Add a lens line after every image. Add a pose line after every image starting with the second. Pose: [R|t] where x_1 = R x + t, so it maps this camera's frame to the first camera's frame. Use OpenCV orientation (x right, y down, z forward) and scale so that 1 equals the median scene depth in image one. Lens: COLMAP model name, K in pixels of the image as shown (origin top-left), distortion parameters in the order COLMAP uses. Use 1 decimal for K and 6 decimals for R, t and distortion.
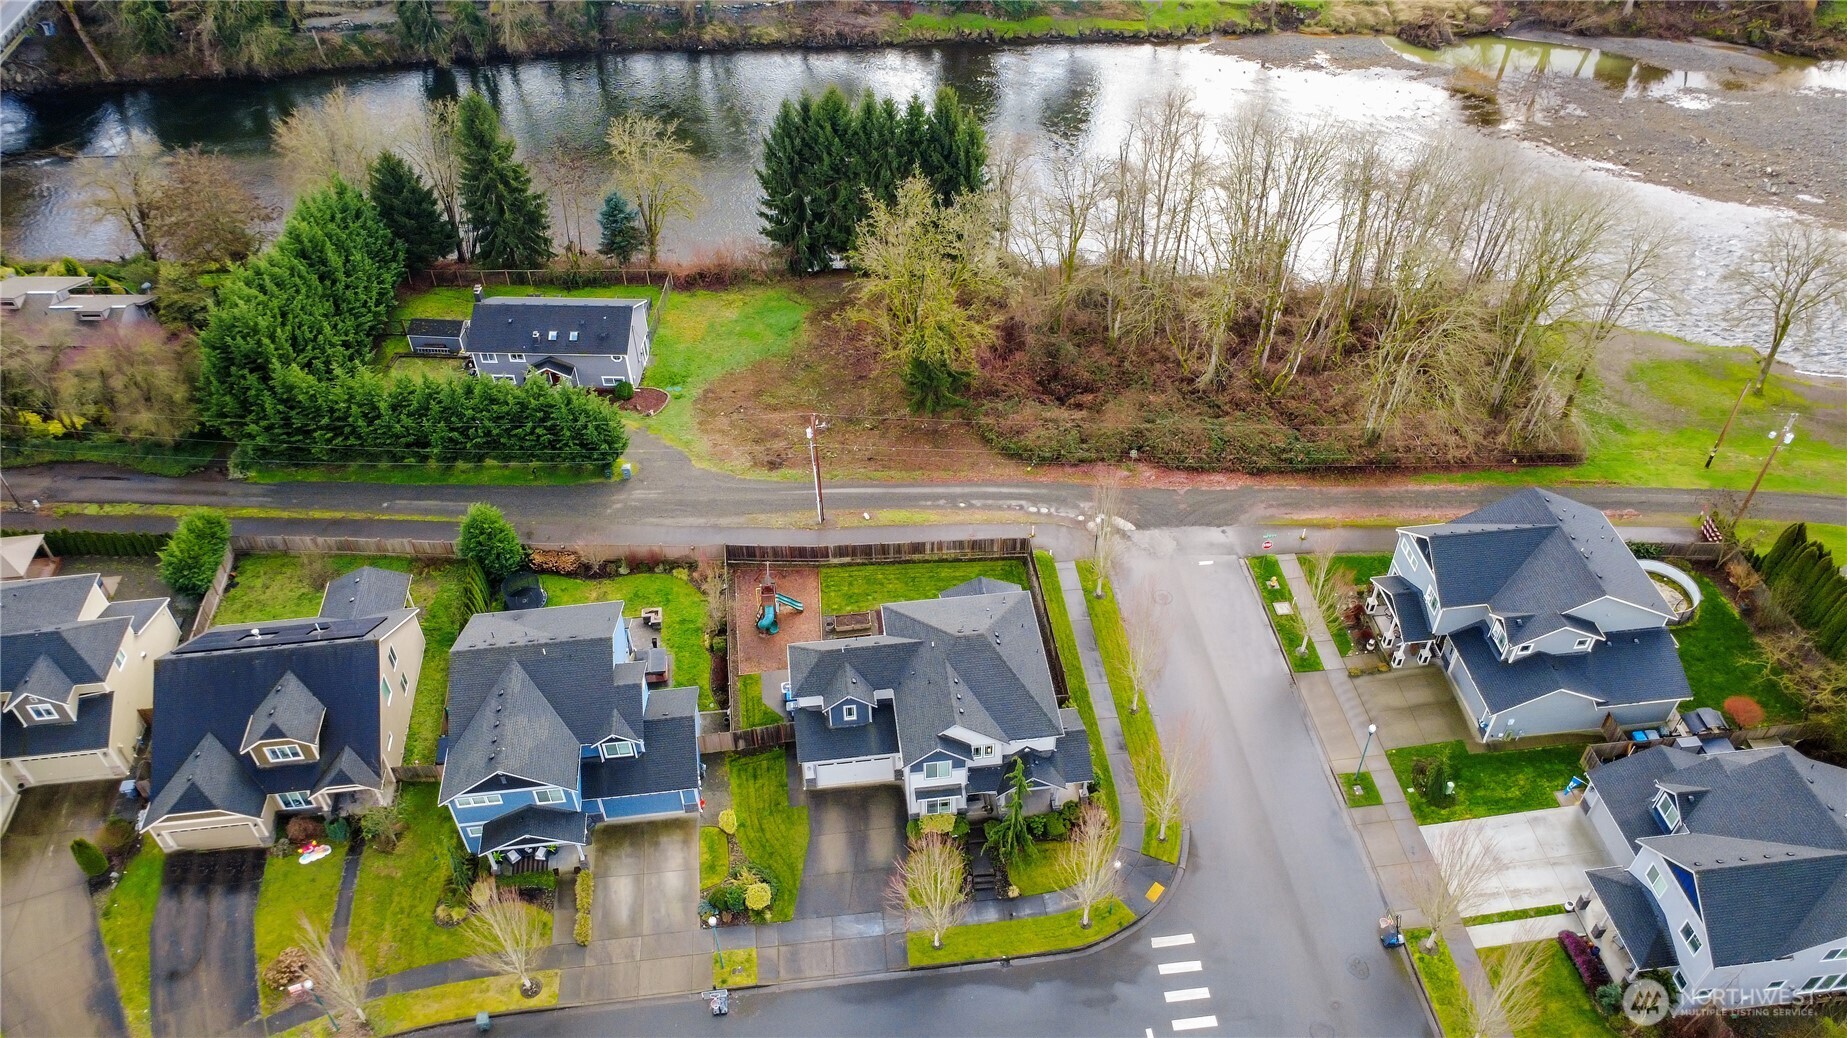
lens RADIAL K [[1347.9, 0, 922.3], [0, 1347.9, 520.9], [0, 0, 1]] dist [-0.001143, 0.003523]
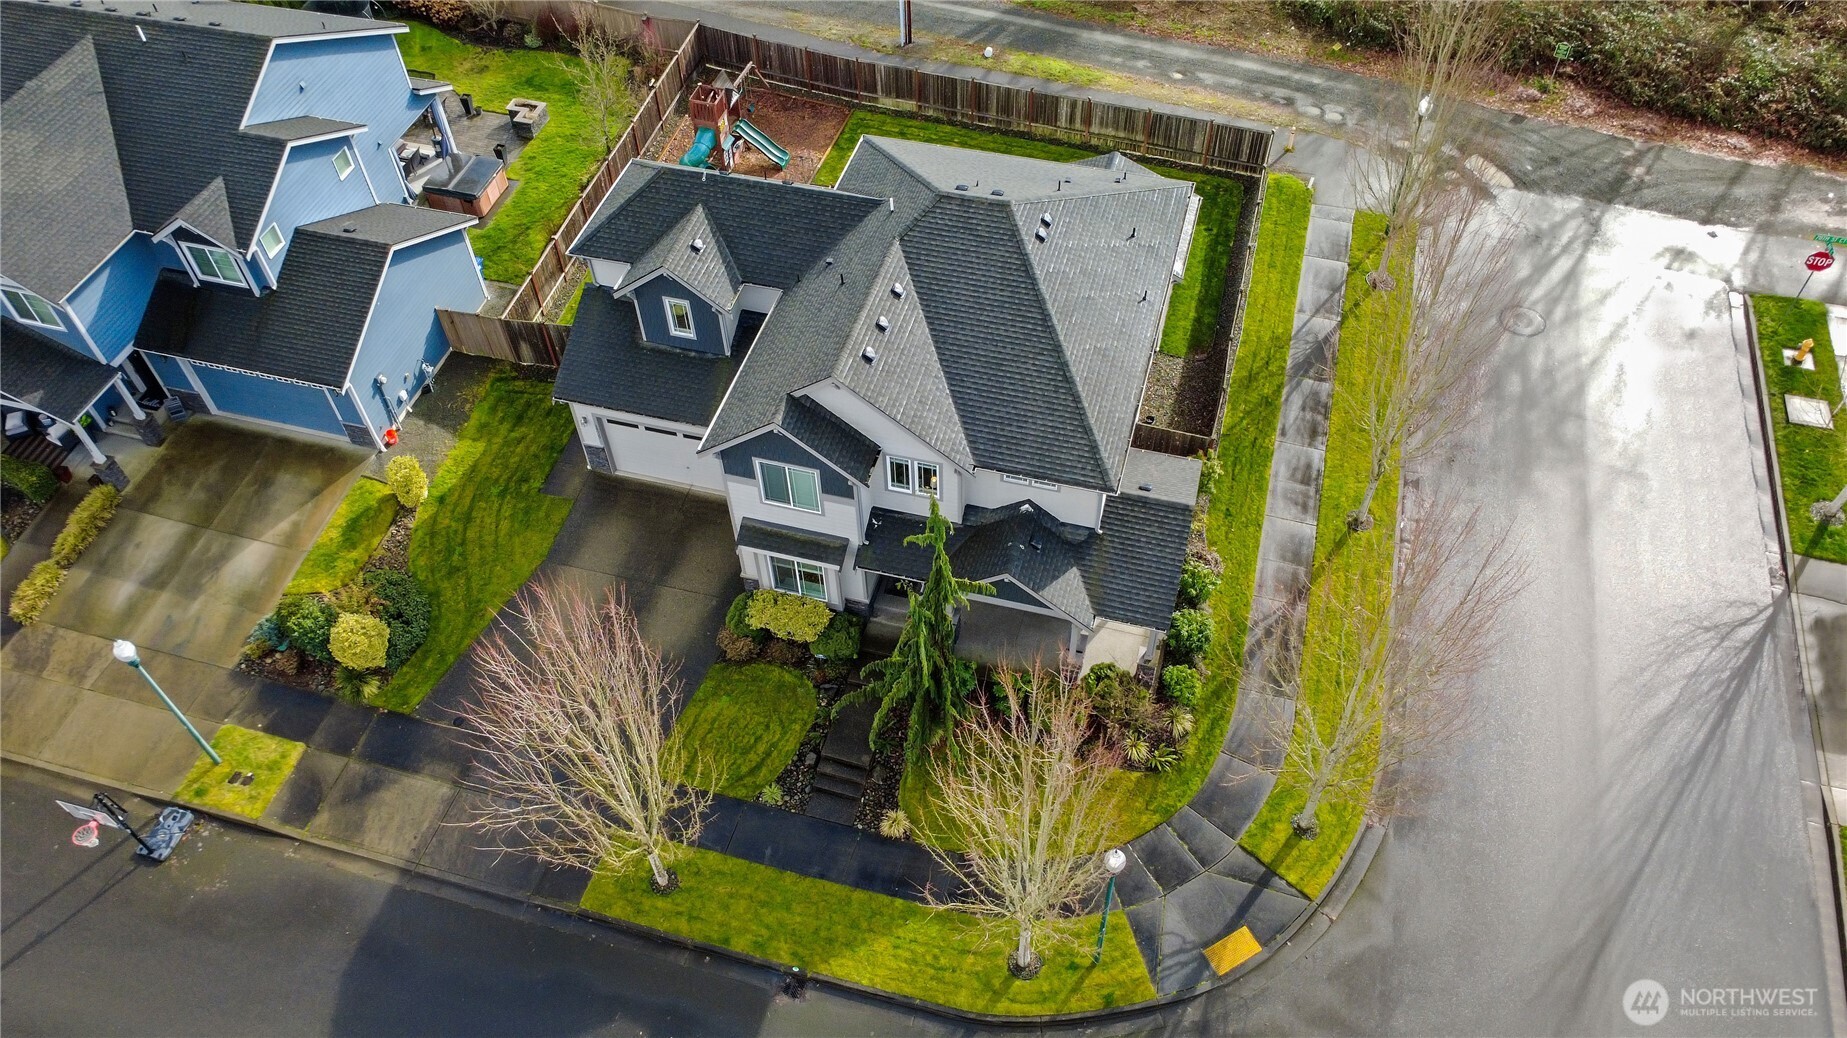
lens RADIAL K [[1347.9, 0, 926.6], [0, 1347.9, 517.7], [0, 0, 1]] dist [-0.001143, 0.003523]
pose [[0.925761, 0.283279, -0.250440, 0.149097], [-0.248777, 0.955127, 0.160755, 0.114326], [0.284741, -0.086517, 0.954692, 0.602218]]
